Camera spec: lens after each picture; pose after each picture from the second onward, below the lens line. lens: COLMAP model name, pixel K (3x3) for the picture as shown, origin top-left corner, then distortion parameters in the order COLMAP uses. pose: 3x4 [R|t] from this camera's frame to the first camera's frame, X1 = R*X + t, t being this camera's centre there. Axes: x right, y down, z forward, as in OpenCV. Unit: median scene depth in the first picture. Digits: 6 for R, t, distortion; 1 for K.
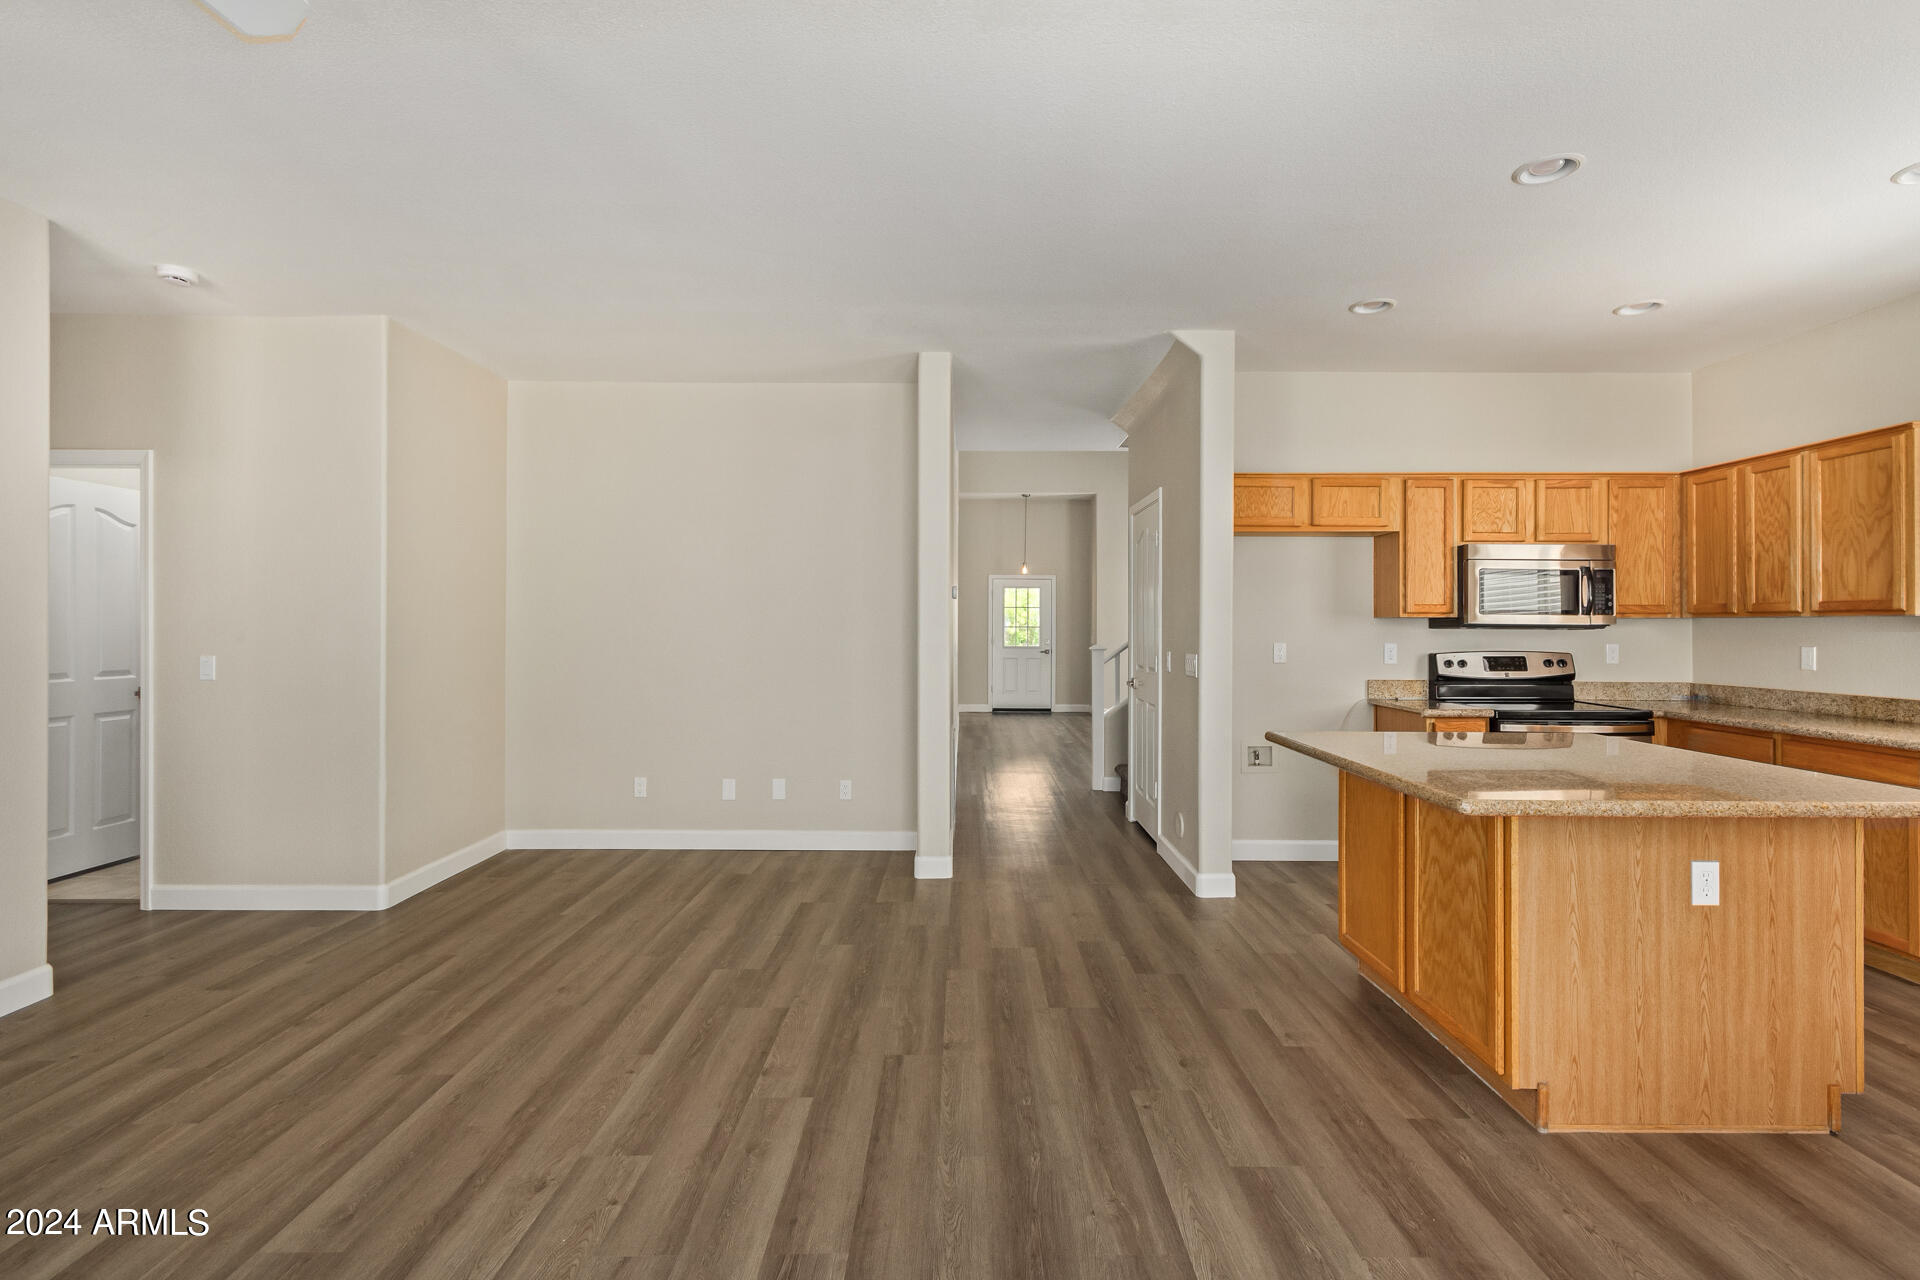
lens RADIAL K [[909.9, 0, 965.3], [0, 909.9, 621.8], [0, 0, 1]] dist [0.008889, -0.001140]
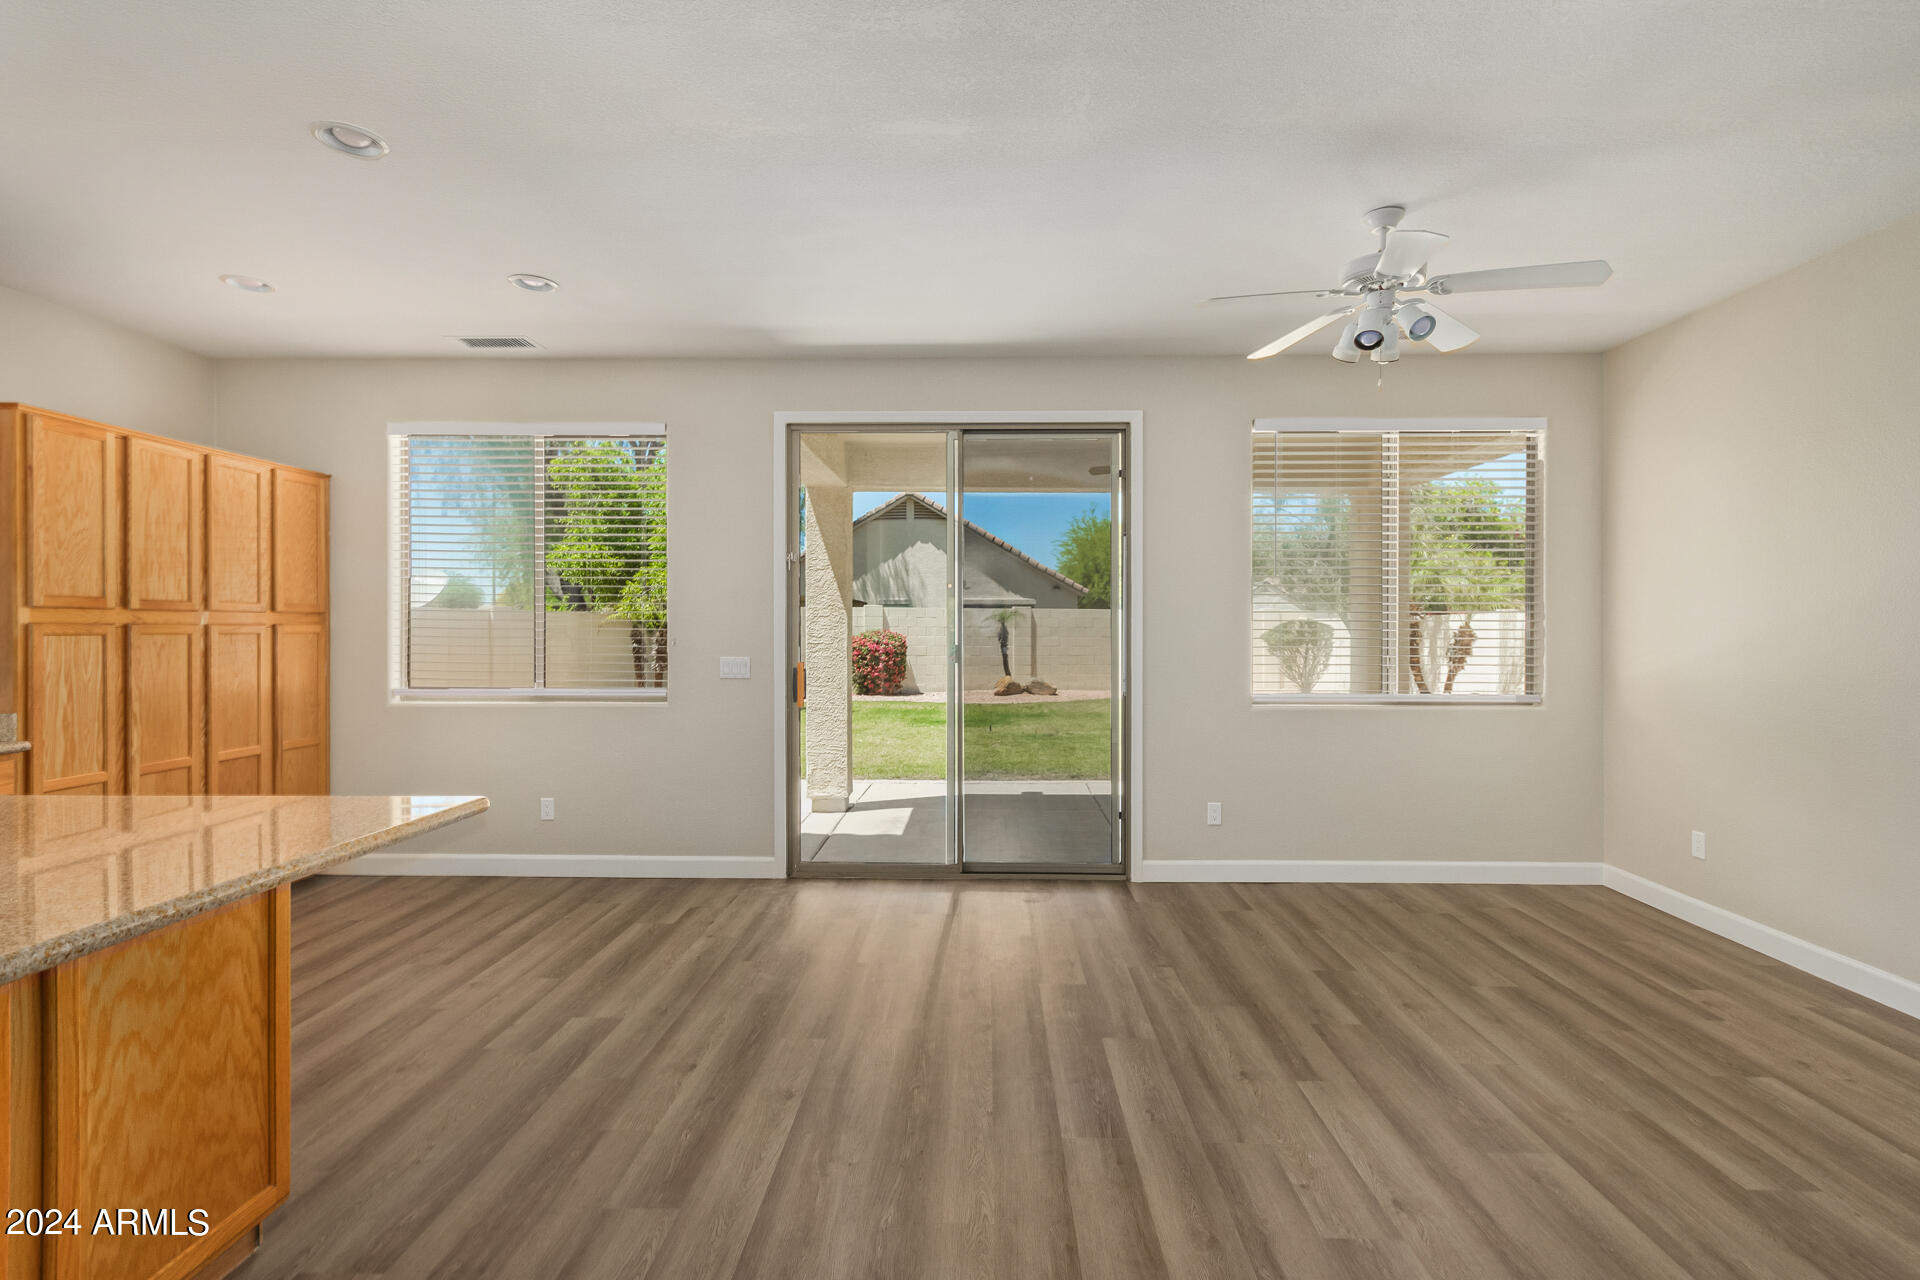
lens RADIAL K [[909.9, 0, 955.9], [0, 909.9, 629.6], [0, 0, 1]] dist [0.008889, -0.001140]
pose [[-0.999016, -0.004058, 0.044159, -0.015443], [-0.004208, 0.999986, -0.003305, 0.003352], [-0.044145, -0.003487, -0.999019, 0.988102]]
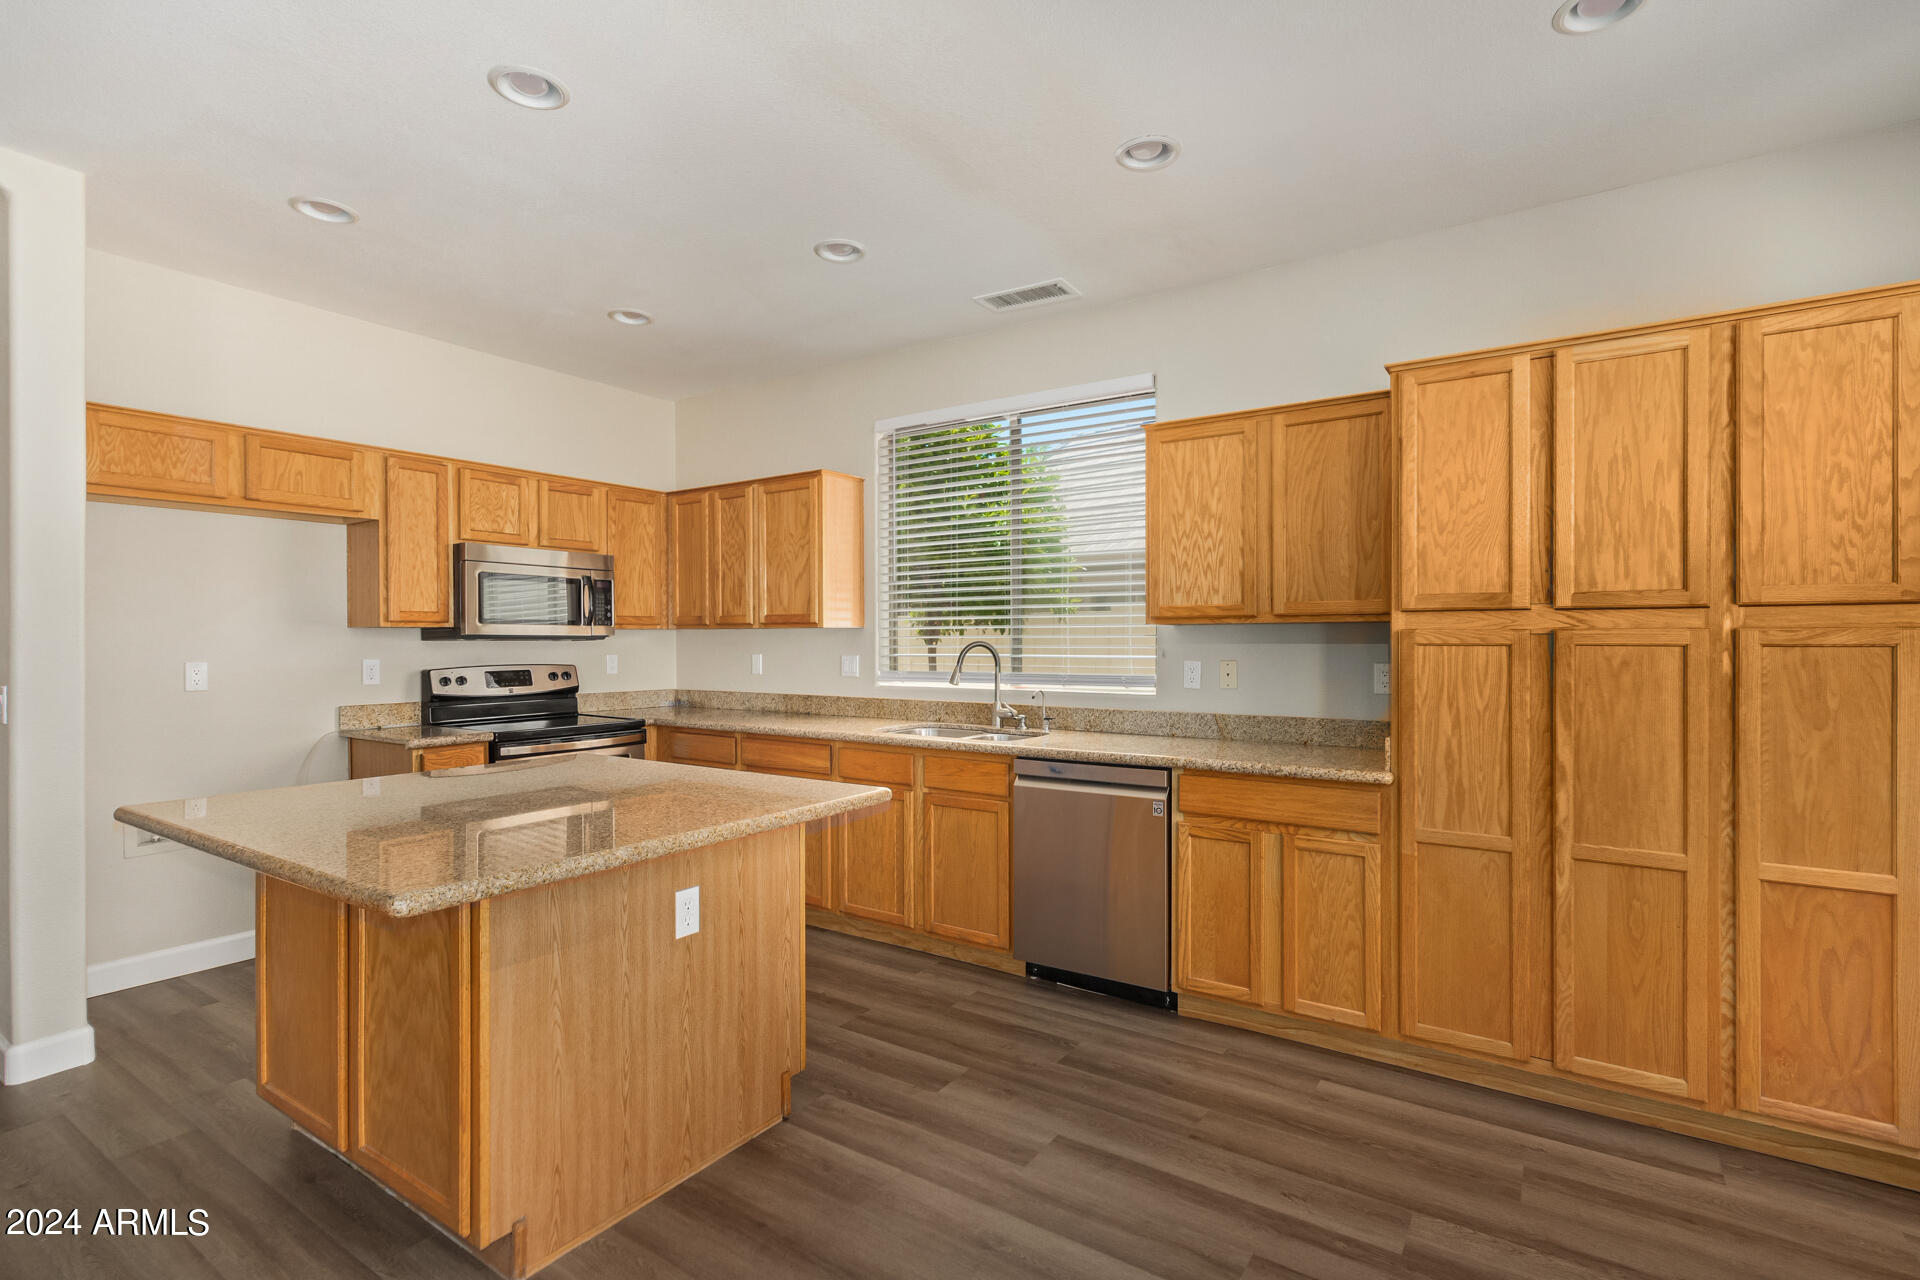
lens RADIAL K [[909.9, 0, 959.4], [0, 909.9, 643.0], [0, 0, 1]] dist [0.008889, -0.001140]
pose [[0.563459, -0.009020, 0.826095, 0.111388], [-0.000006, 0.999940, 0.010923, 0.000606], [-0.826144, -0.006160, 0.563425, 0.138784]]
